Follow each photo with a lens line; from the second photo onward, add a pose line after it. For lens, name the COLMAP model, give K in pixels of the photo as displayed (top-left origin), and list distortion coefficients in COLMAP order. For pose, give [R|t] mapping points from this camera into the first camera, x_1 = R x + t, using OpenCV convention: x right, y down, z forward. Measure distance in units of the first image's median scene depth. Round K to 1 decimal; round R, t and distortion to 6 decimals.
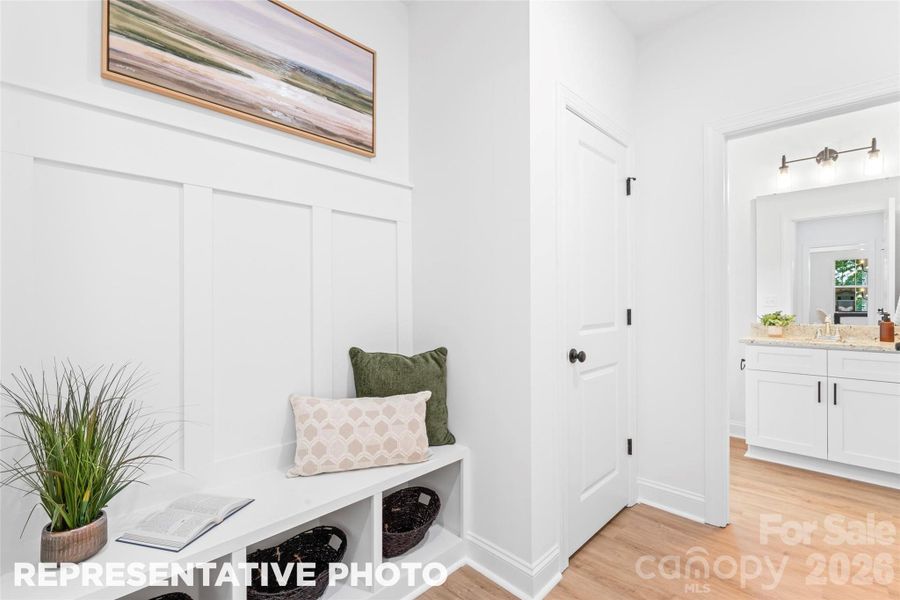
lens RADIAL K [[415.0, 0, 450.3], [0, 415.0, 303.0], [0, 0, 1]] dist [0.002842, 0.000112]
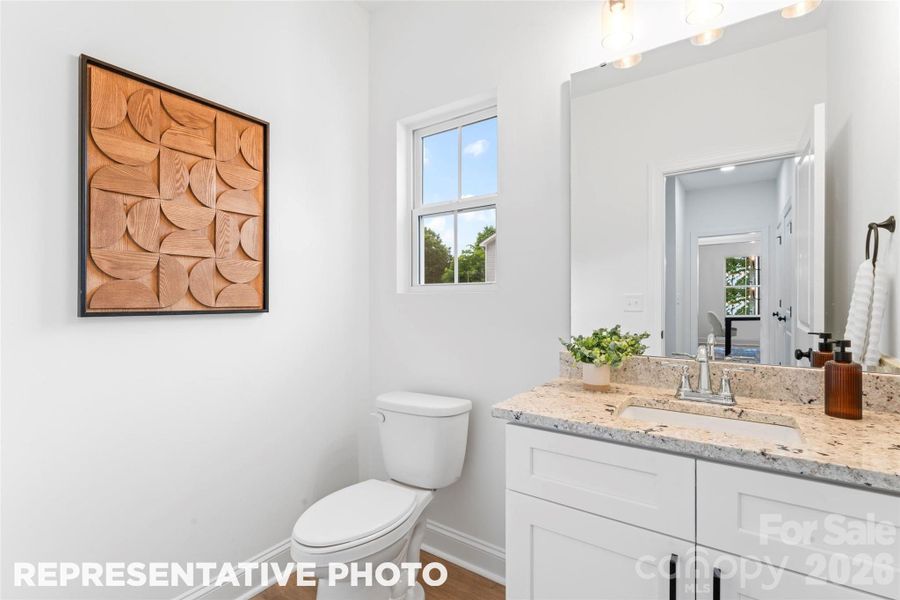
lens RADIAL K [[415.0, 0, 451.1], [0, 415.0, 302.5], [0, 0, 1]] dist [0.002842, 0.000112]
pose [[0.987049, 0.004893, 0.160344, 0.569667], [-0.004579, 0.999987, -0.002324, -0.004667], [-0.160354, 0.001559, 0.987058, 0.609148]]
